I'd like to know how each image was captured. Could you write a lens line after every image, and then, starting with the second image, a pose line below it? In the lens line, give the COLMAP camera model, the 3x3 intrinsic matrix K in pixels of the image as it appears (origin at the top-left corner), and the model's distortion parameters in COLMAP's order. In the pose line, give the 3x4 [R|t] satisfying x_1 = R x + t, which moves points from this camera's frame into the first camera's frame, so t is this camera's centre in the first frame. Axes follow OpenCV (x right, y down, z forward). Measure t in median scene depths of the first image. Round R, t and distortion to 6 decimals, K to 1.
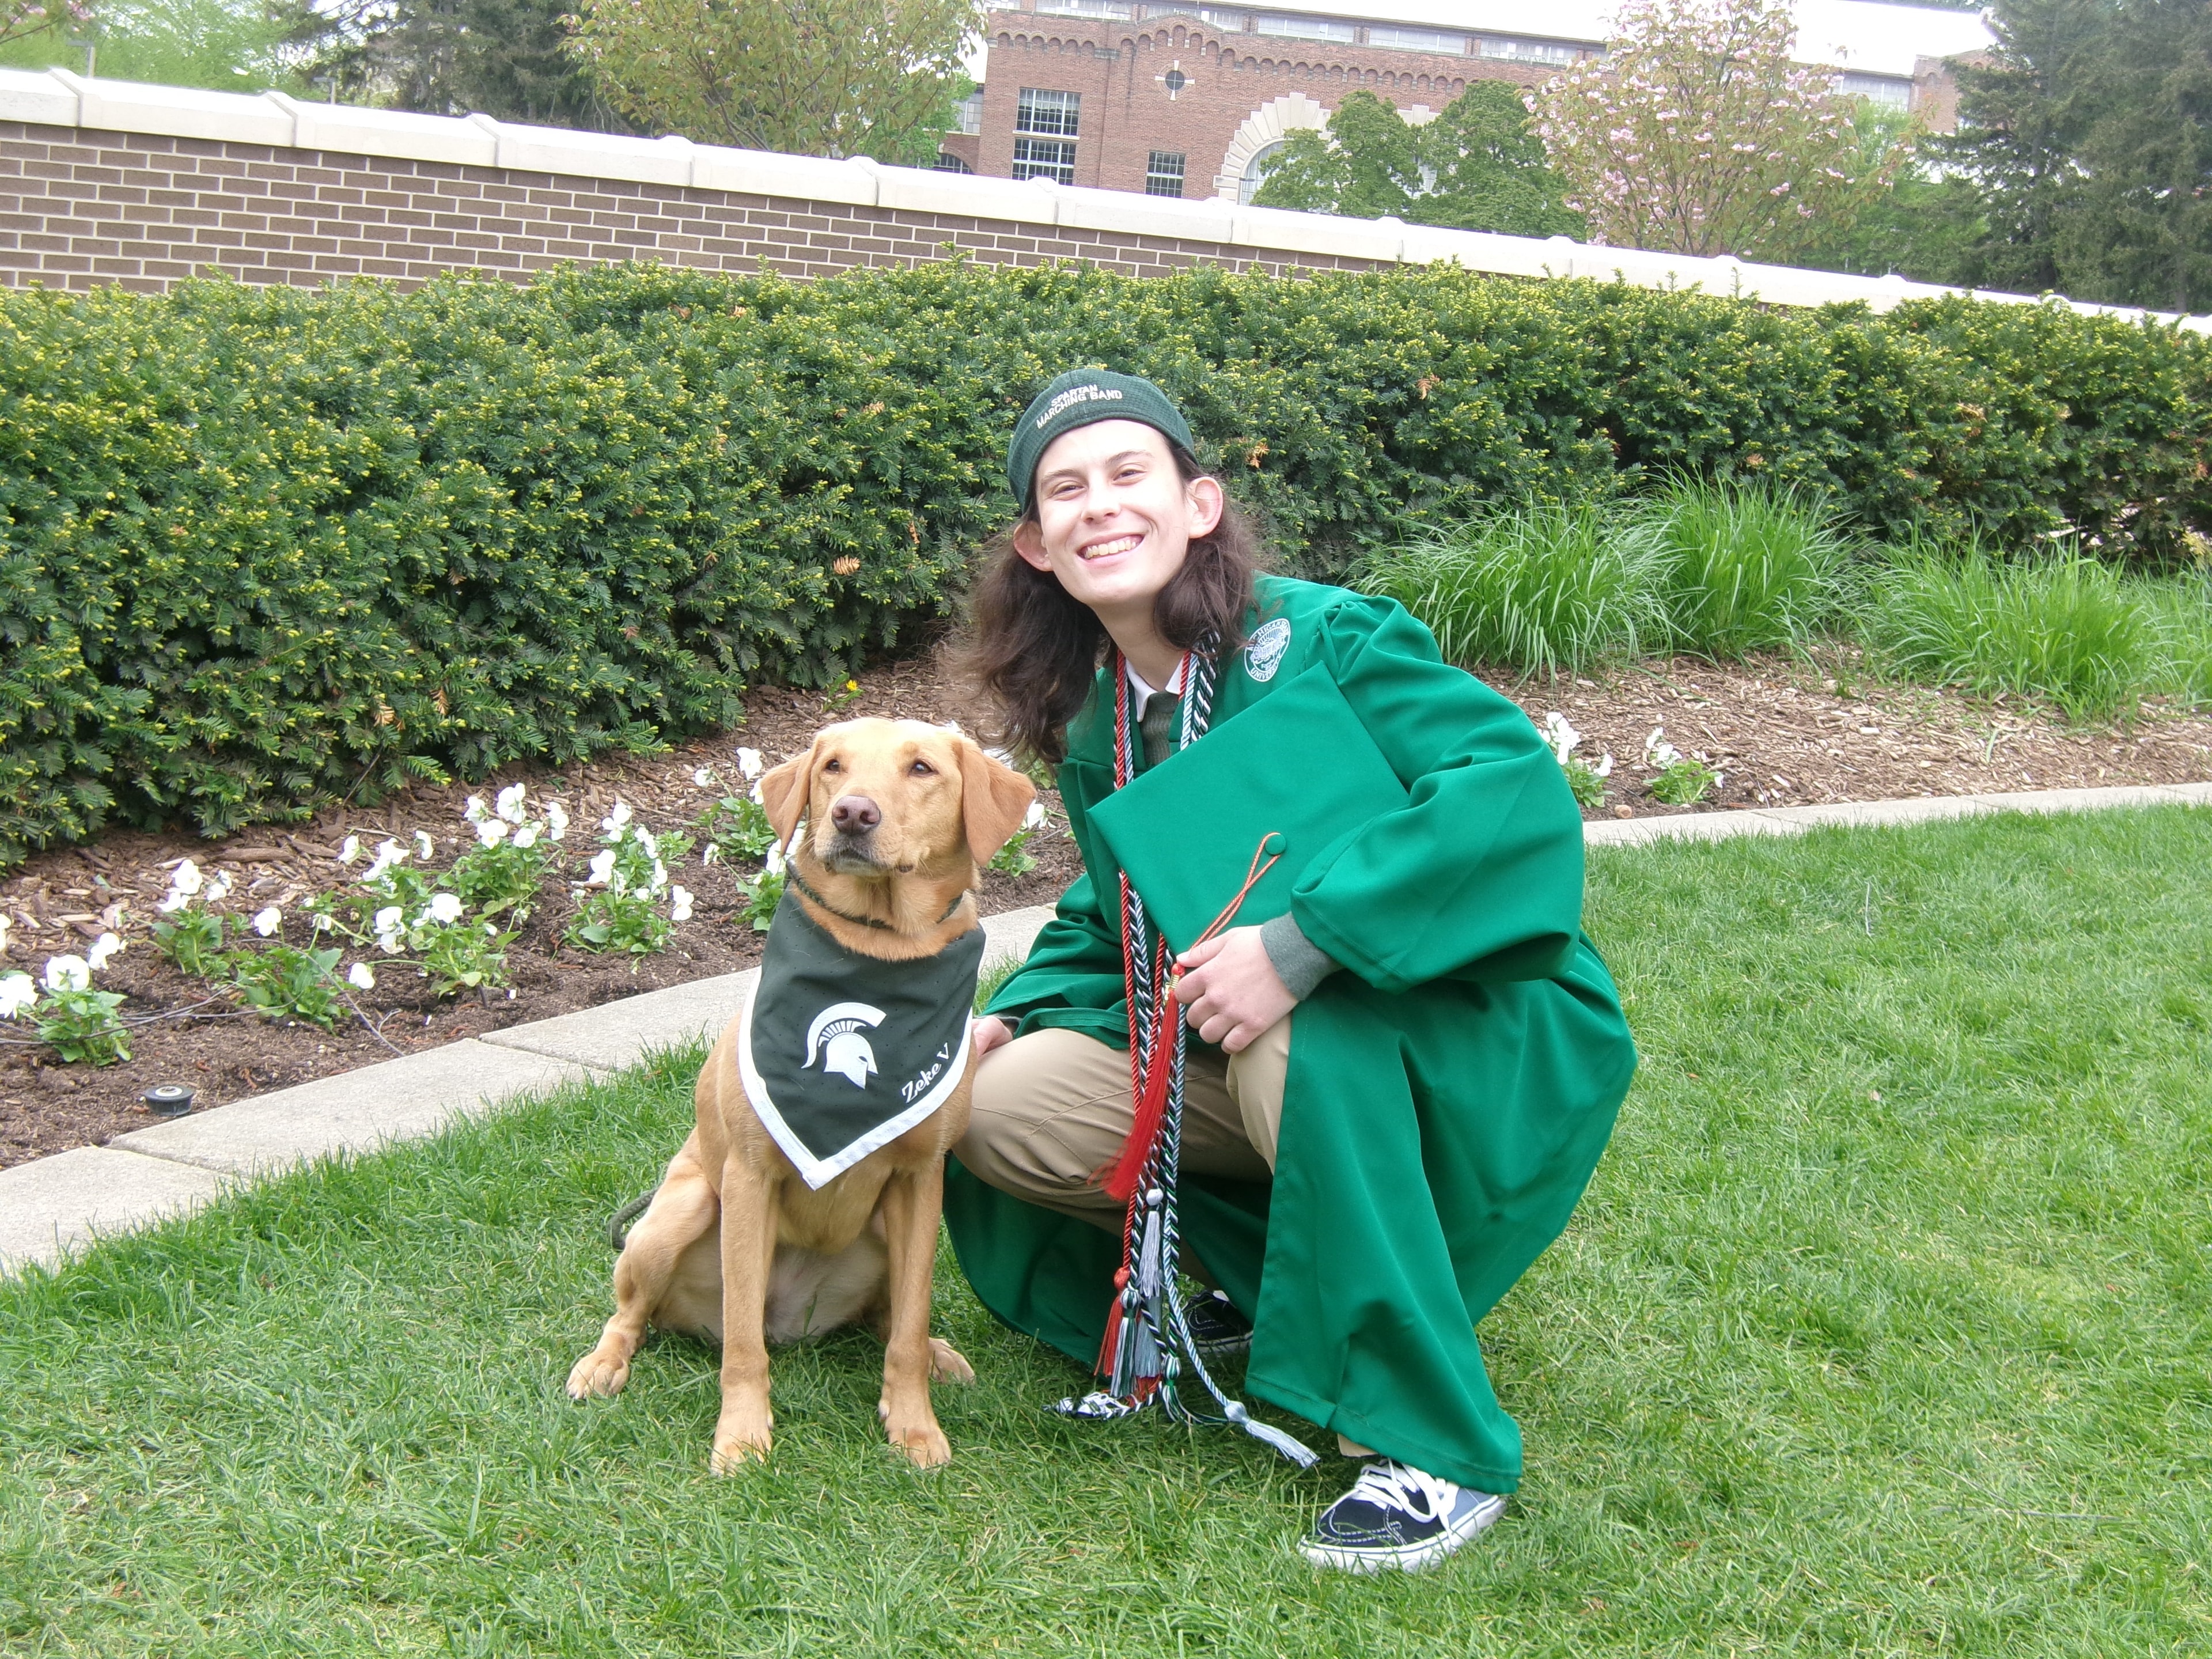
lens RADIAL K [[3286.9, 0, 1150.2], [0, 3286.9, 829.5], [0, 0, 1]] dist [-0.102674, -0.125717]
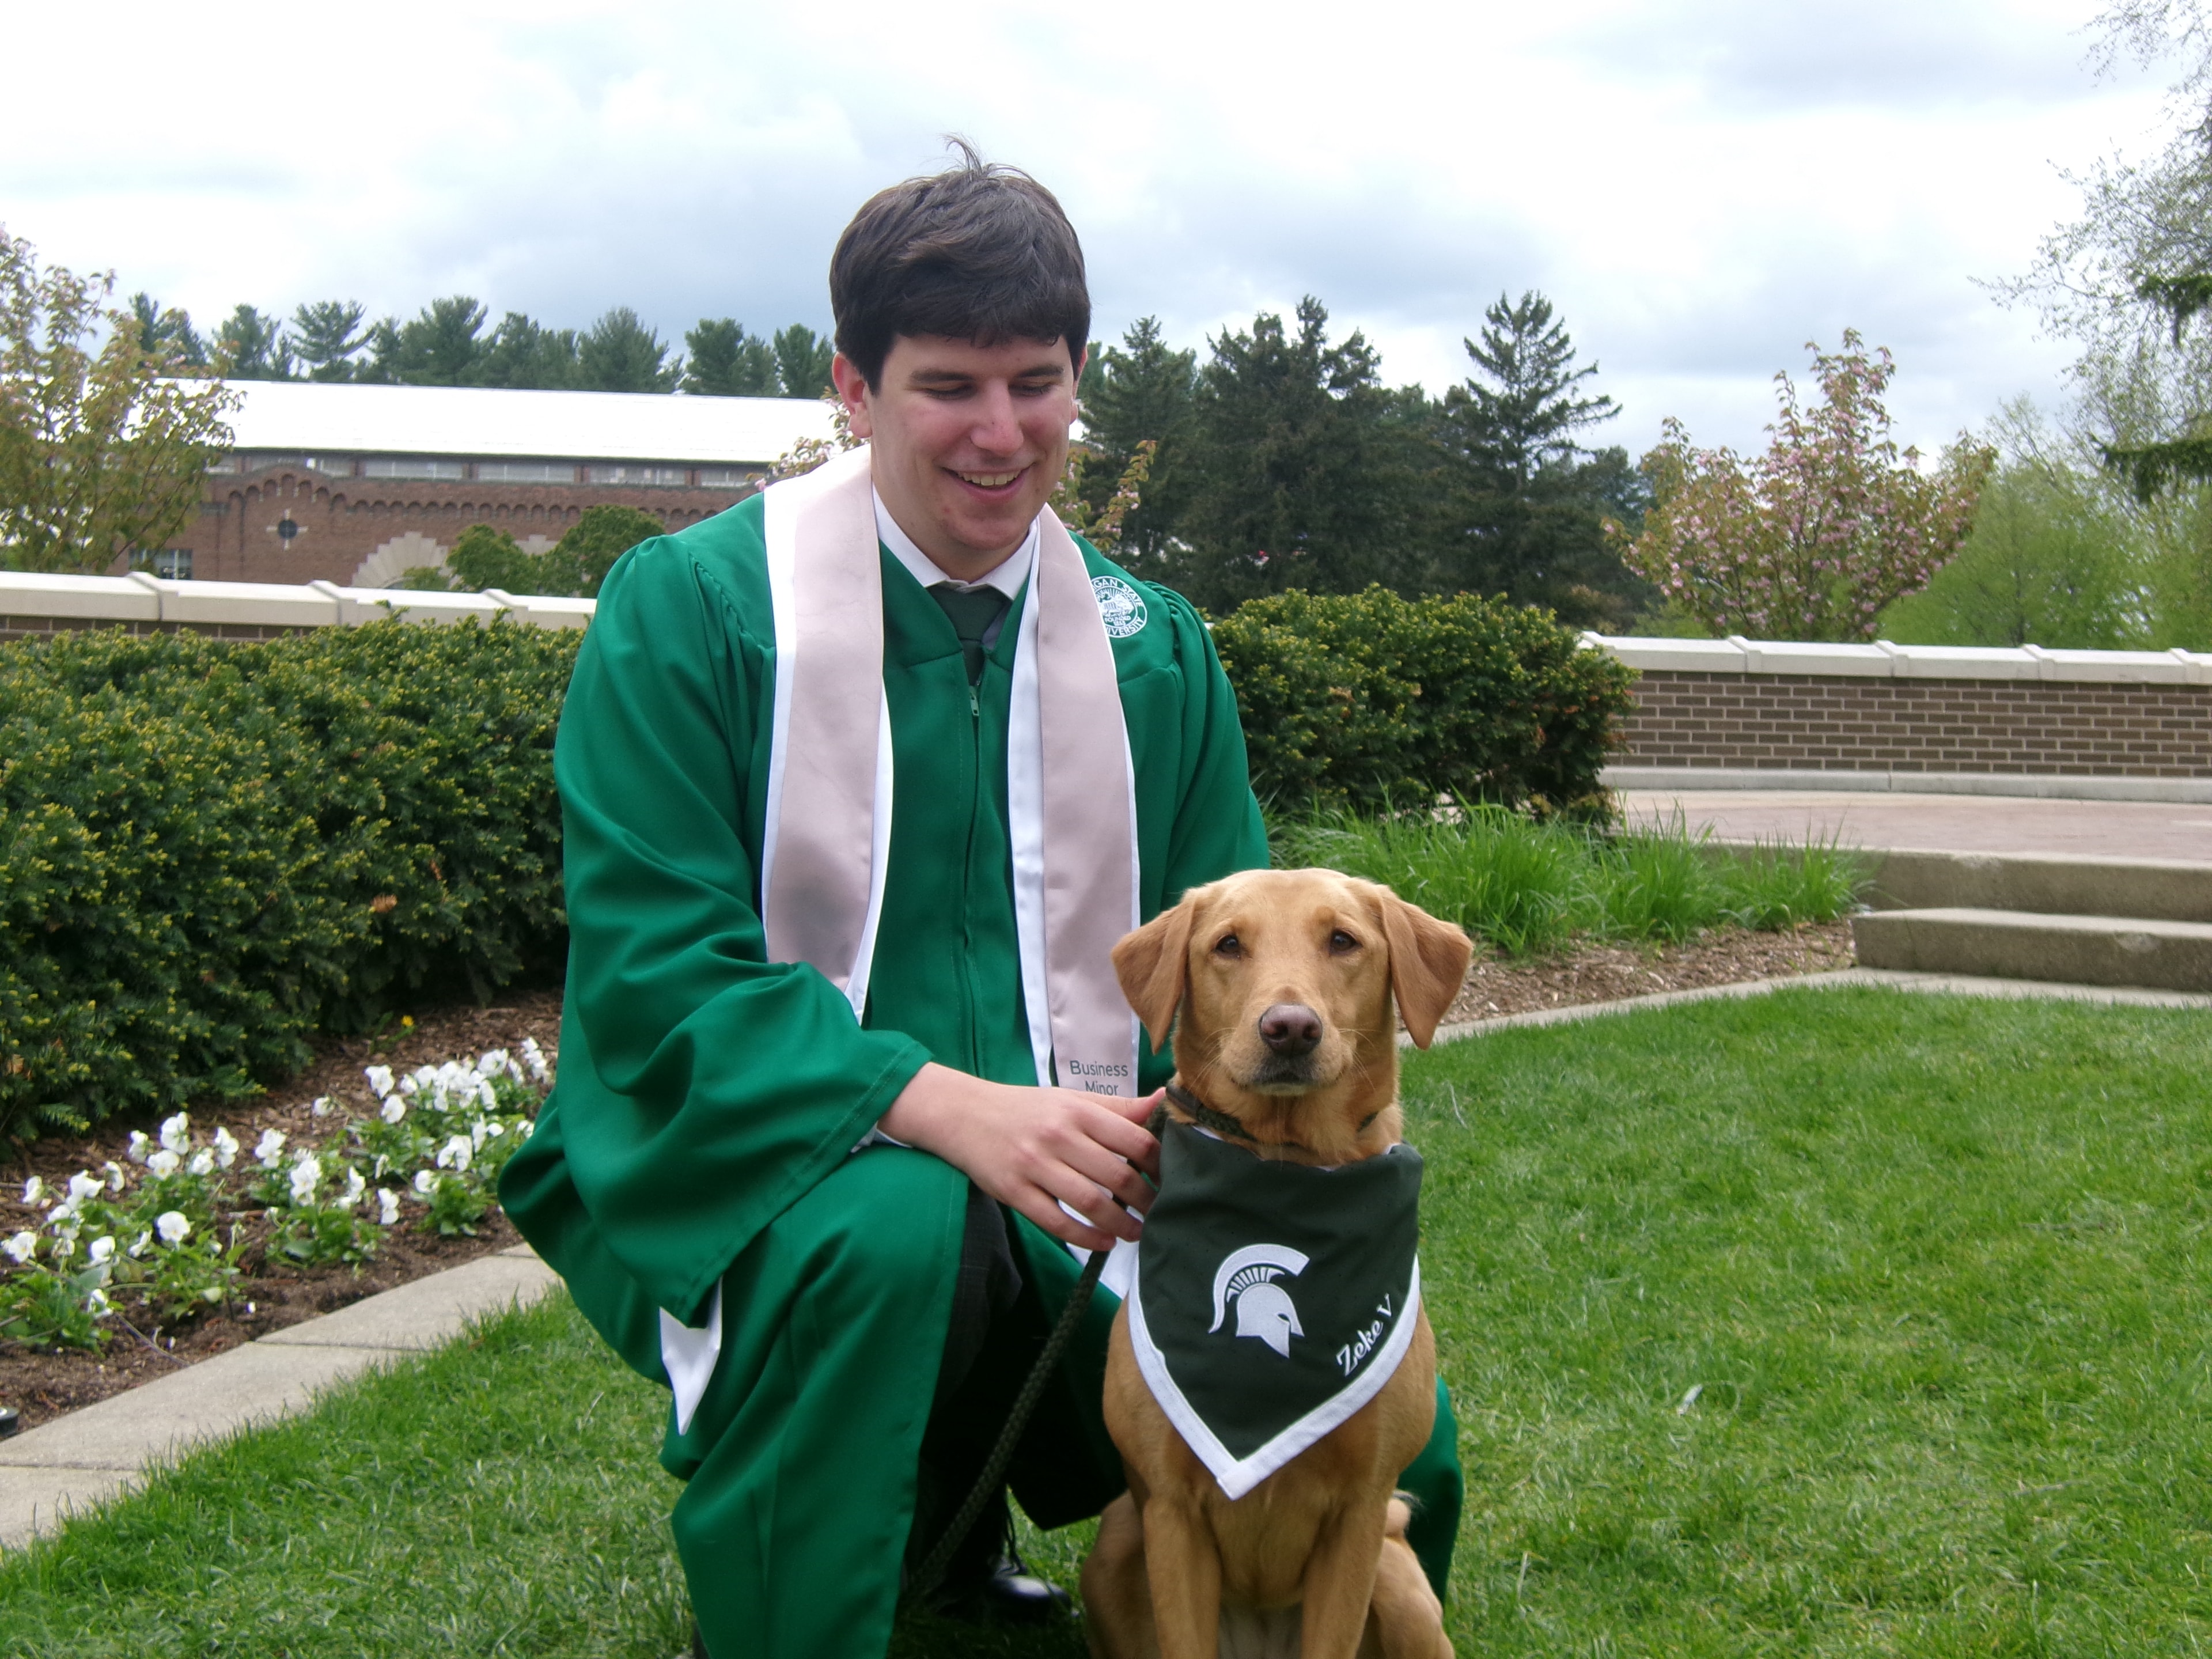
lens RADIAL K [[3286.9, 0, 1150.2], [0, 3286.9, 829.5], [0, 0, 1]] dist [-0.102674, -0.125717]
pose [[0.962776, -0.091924, 0.254190, -0.130987], [0.122859, 0.986464, -0.108605, 0.036870], [-0.240766, 0.135792, 0.961037, -0.007923]]
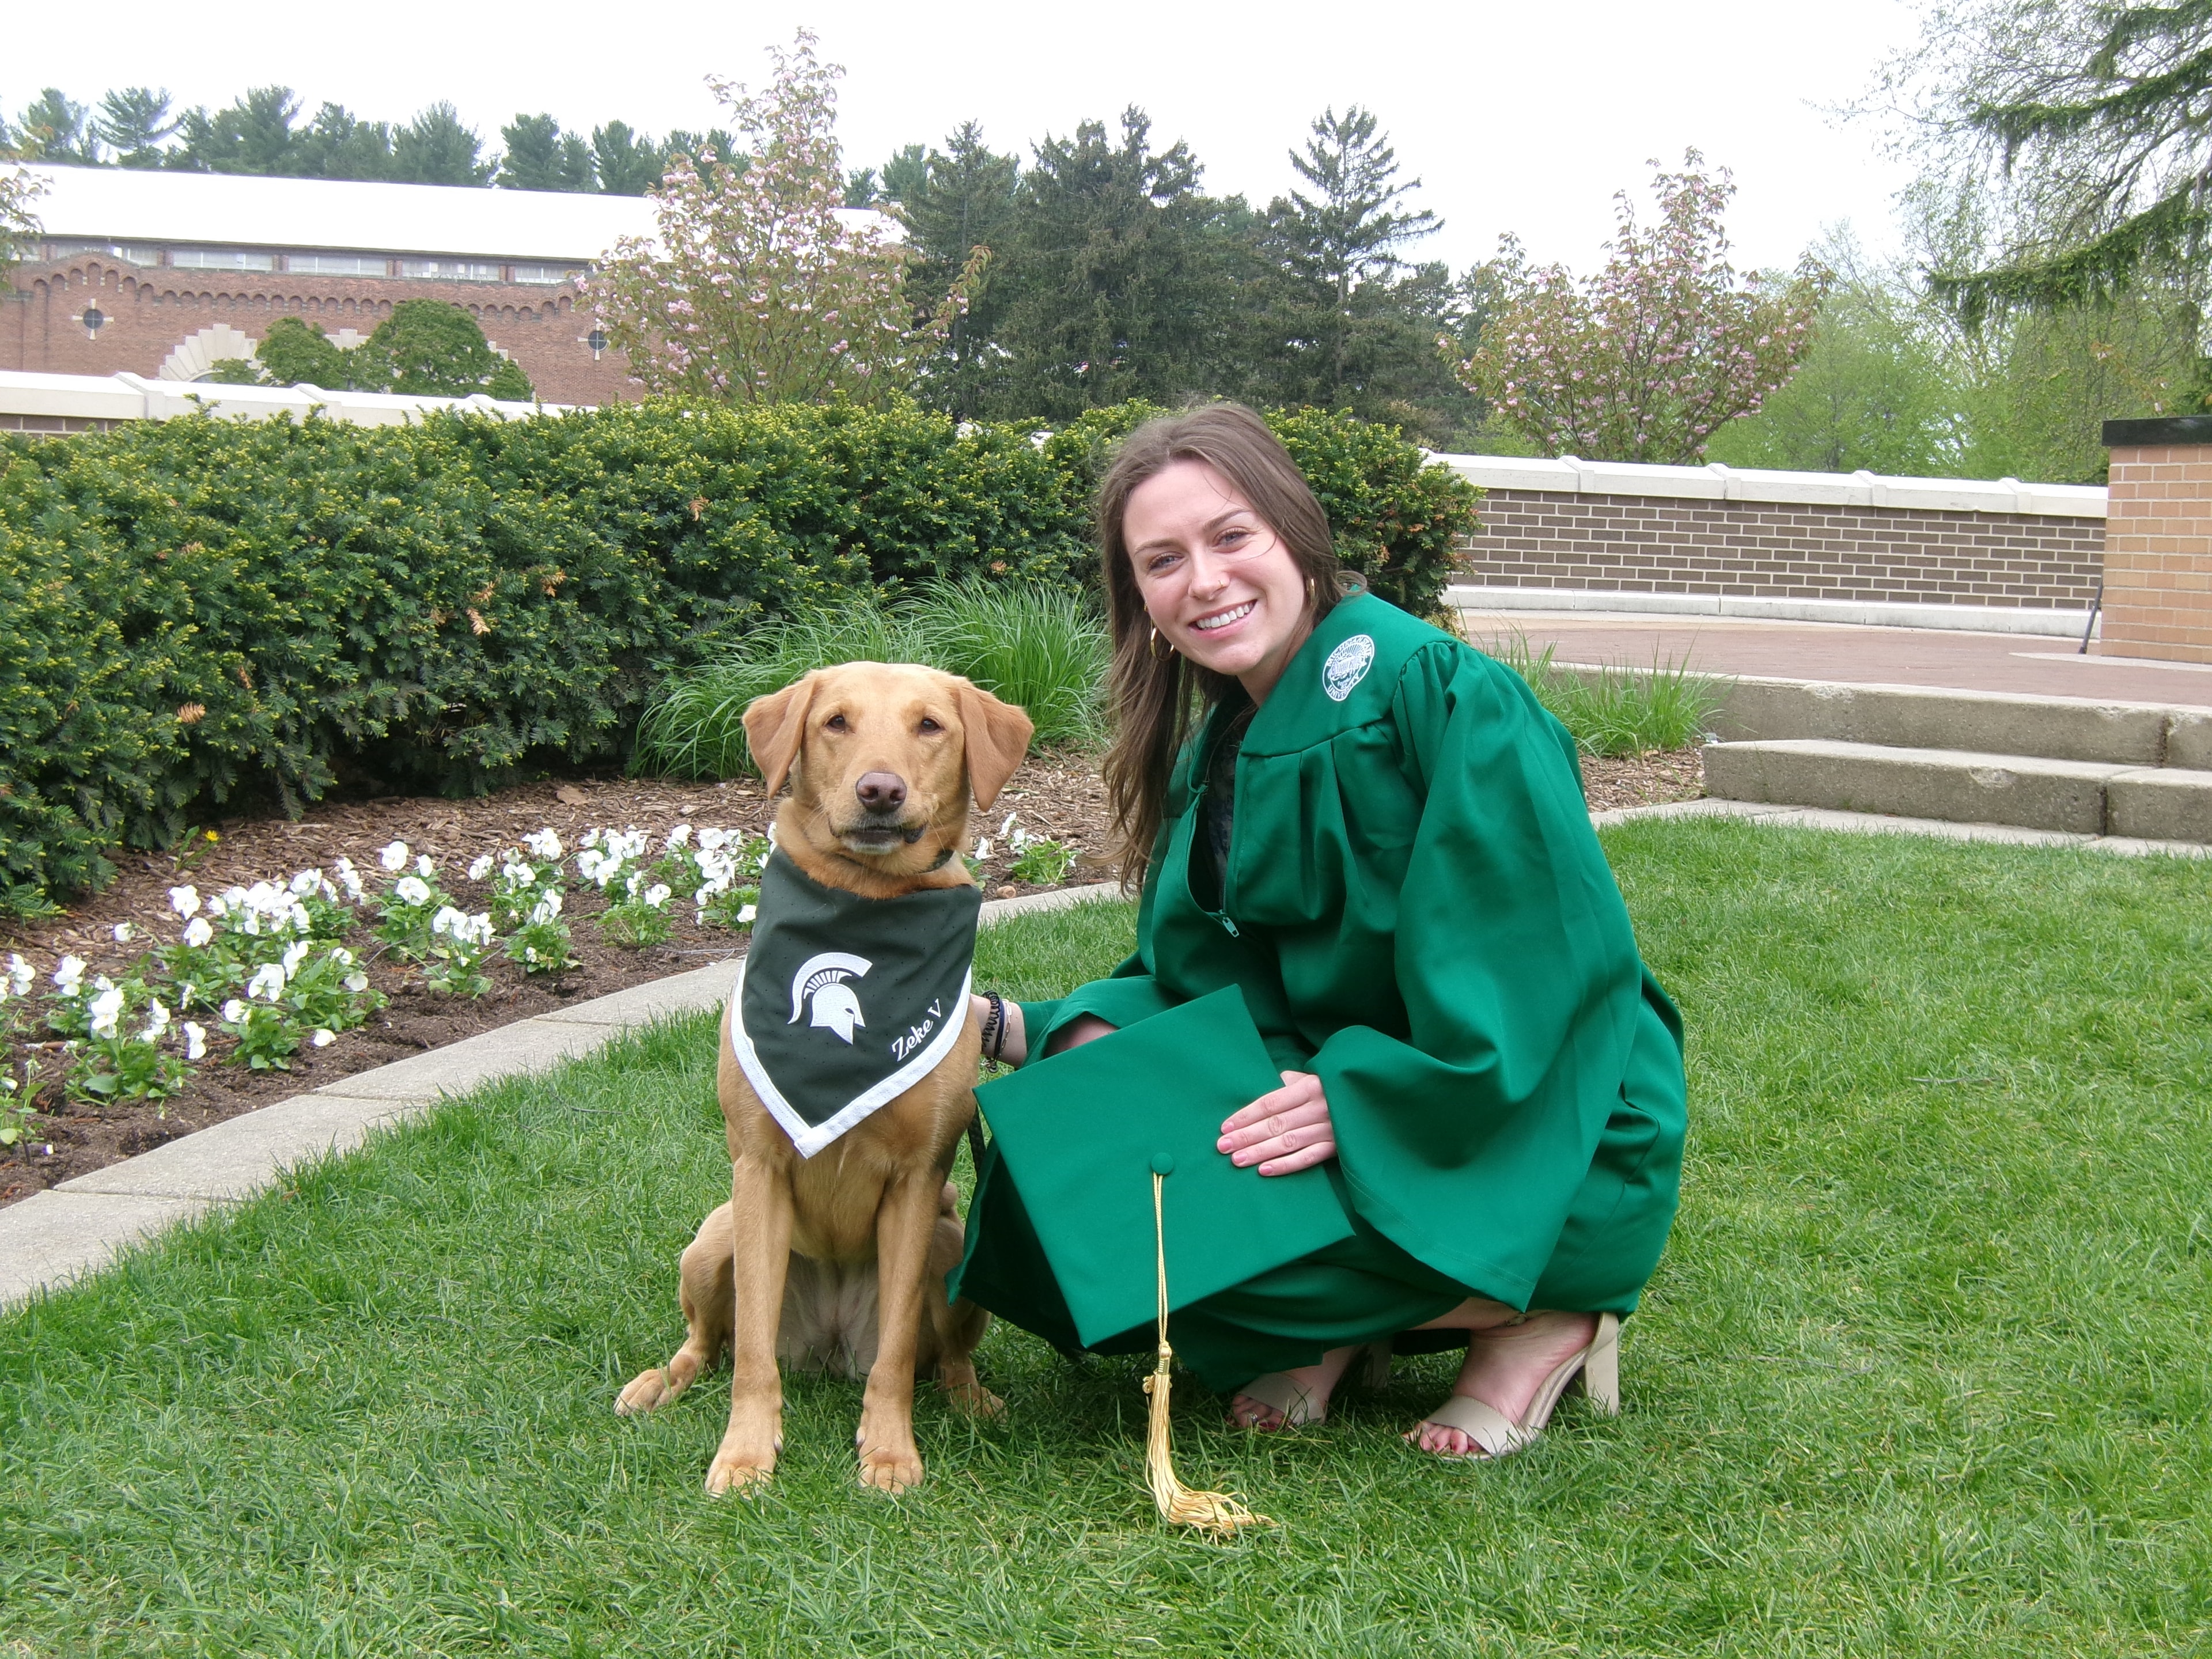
lens RADIAL K [[3286.9, 0, 1150.2], [0, 3286.9, 829.5], [0, 0, 1]] dist [-0.102674, -0.125717]
pose [[0.948407, -0.093253, 0.303033, -0.130053], [0.111819, 0.992733, -0.044468, 0.027918], [-0.296684, 0.076058, 0.951942, 0.033918]]
